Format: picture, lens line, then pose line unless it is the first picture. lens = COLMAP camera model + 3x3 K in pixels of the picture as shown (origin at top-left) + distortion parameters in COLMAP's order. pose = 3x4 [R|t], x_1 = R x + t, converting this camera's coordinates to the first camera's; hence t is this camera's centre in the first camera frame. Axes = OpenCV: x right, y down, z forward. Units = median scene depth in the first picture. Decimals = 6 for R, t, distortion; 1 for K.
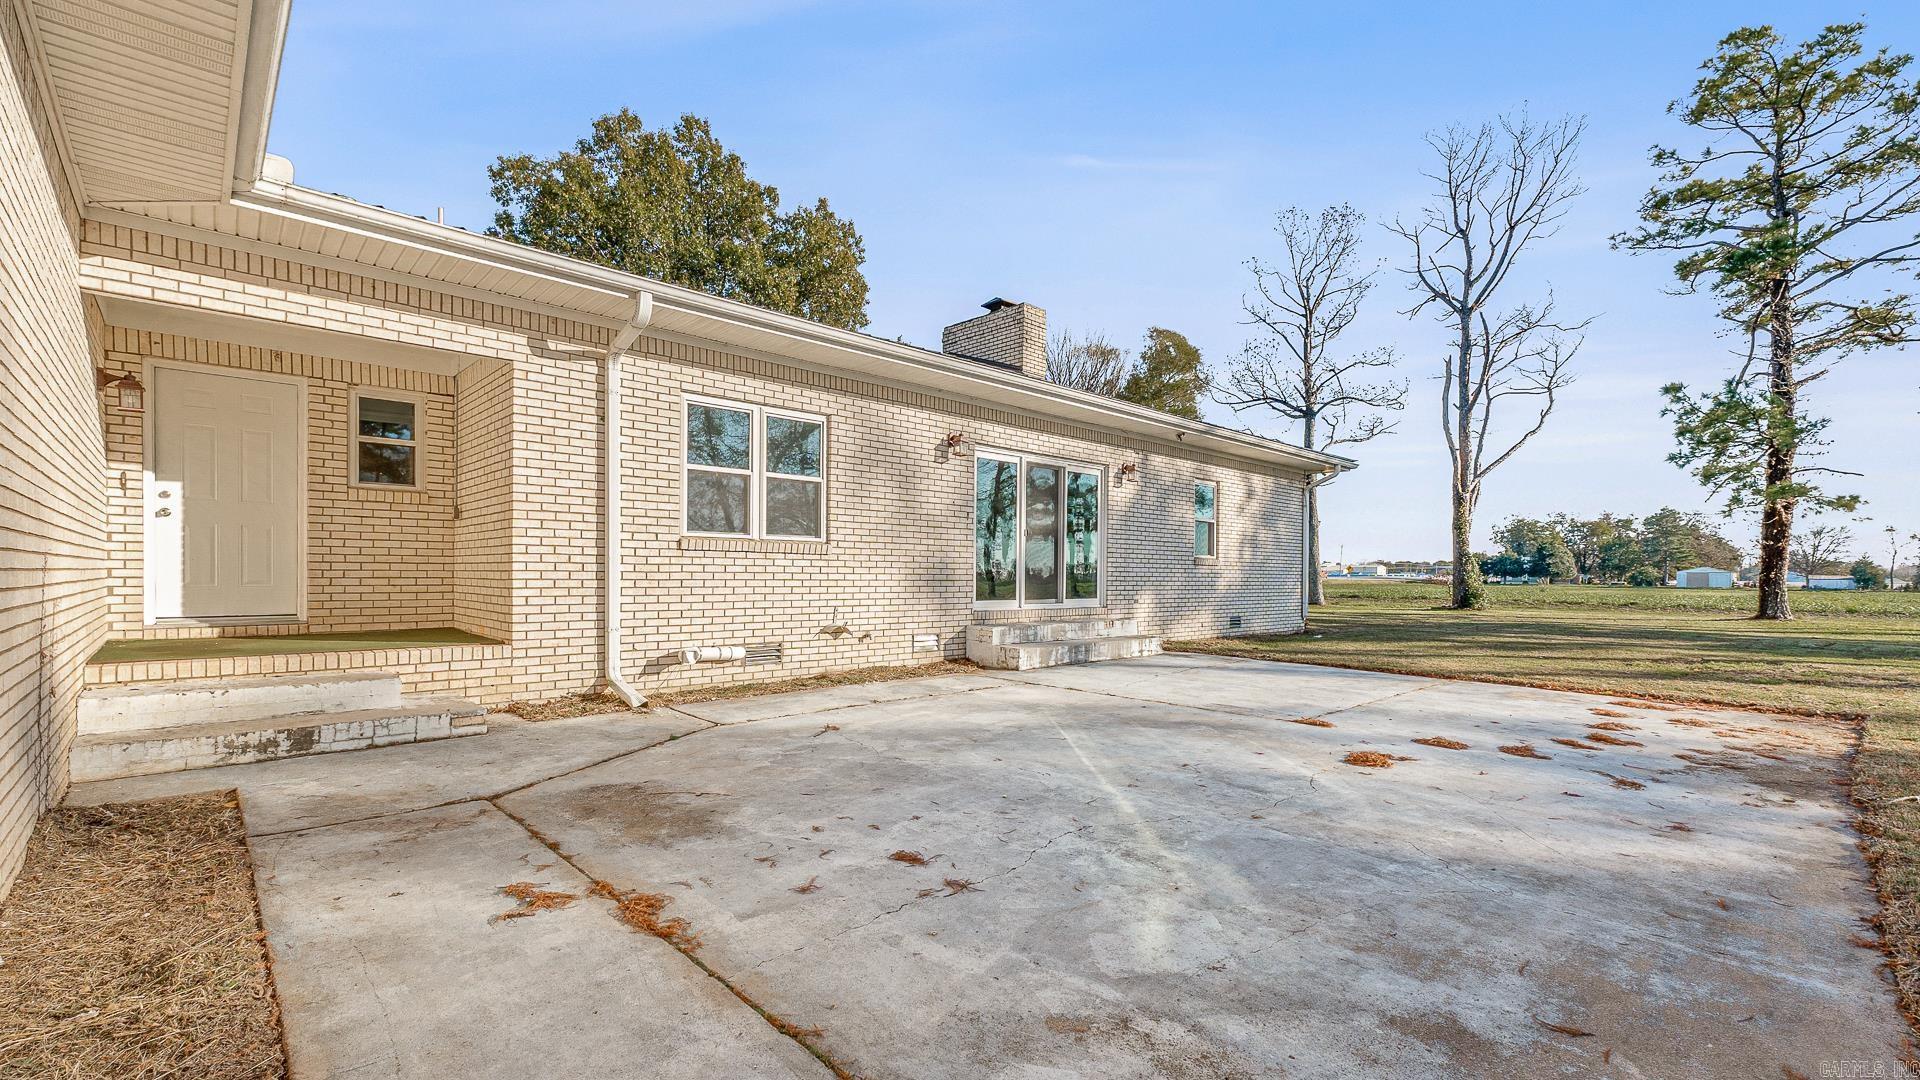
lens RADIAL K [[810.5, 0, 962.8], [0, 810.5, 572.1], [0, 0, 1]] dist [0.002435, 0.000360]
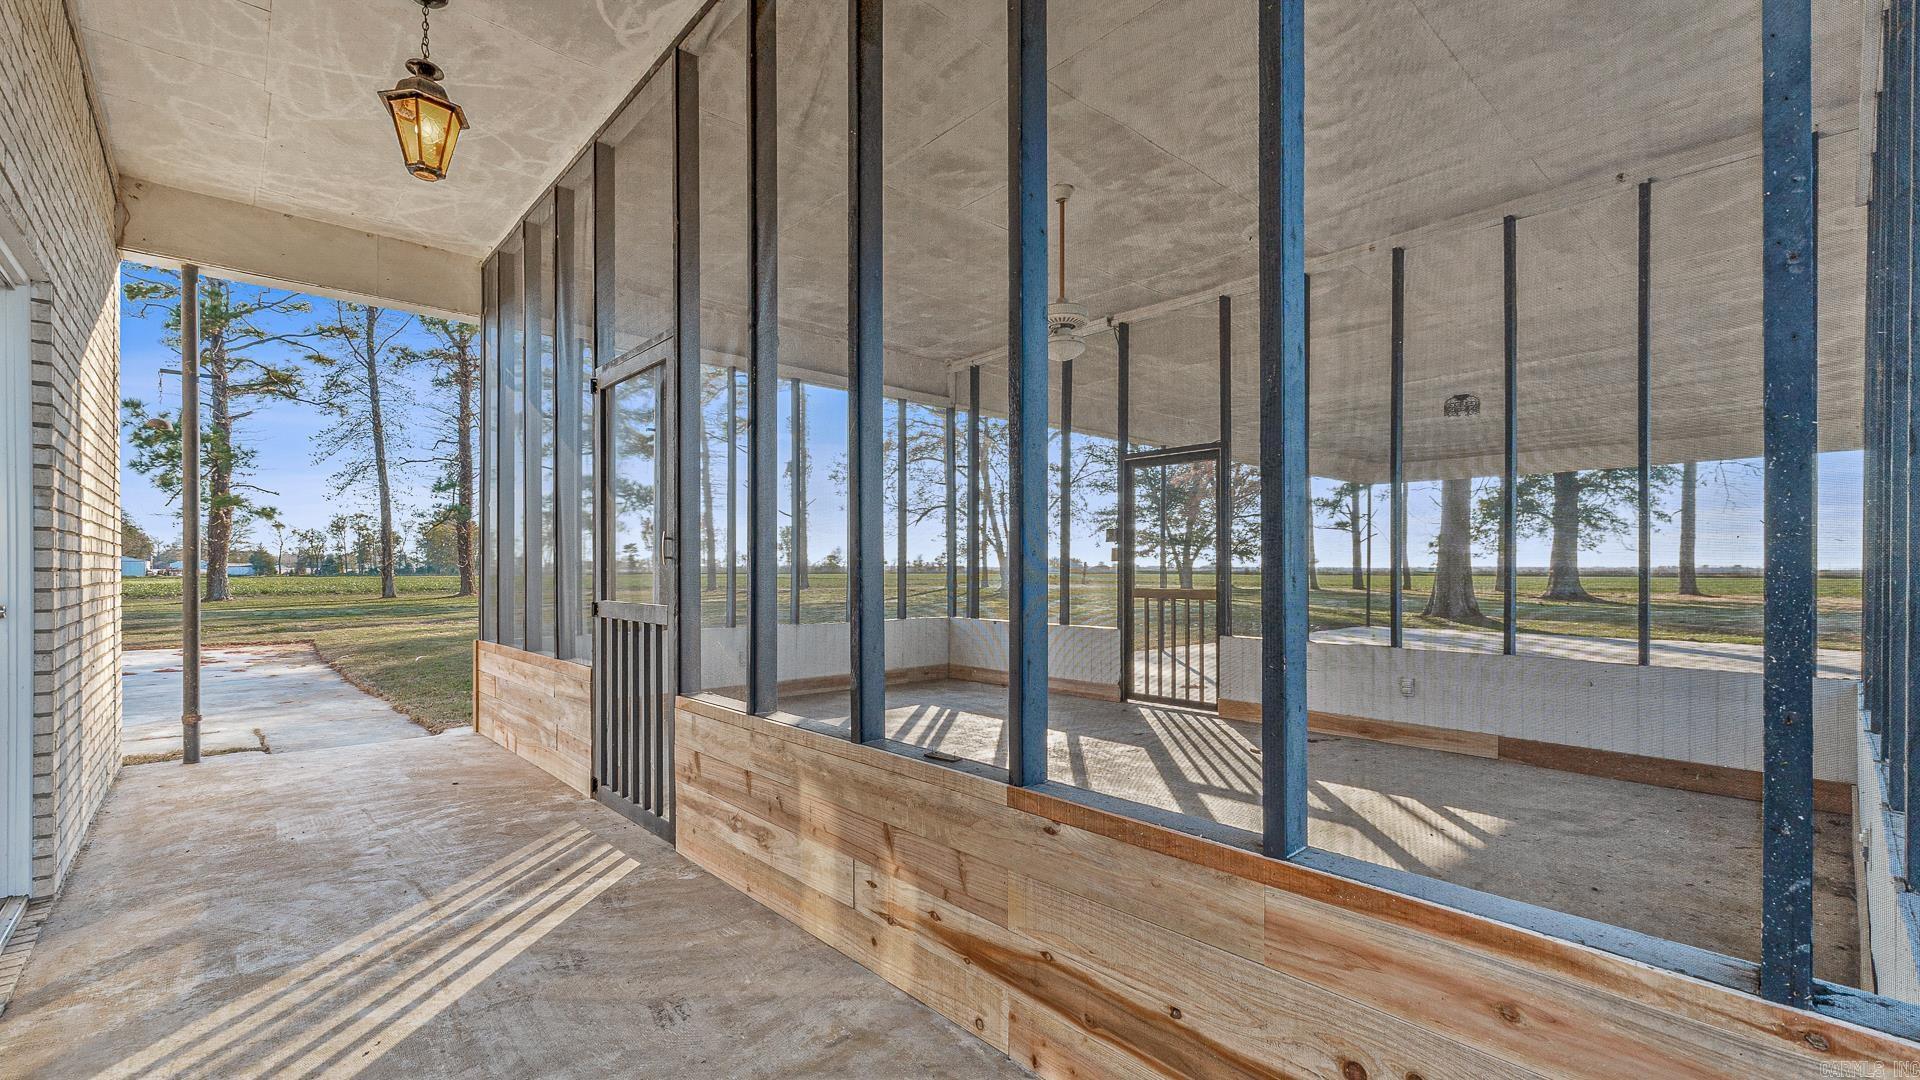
lens RADIAL K [[810.5, 0, 962.8], [0, 810.5, 572.1], [0, 0, 1]] dist [0.002435, 0.000360]
pose [[0.016000, -0.018441, 0.999702, -0.258183], [0.002985, 0.999826, 0.018395, -0.006398], [-0.999868, 0.002689, 0.016053, -0.189221]]
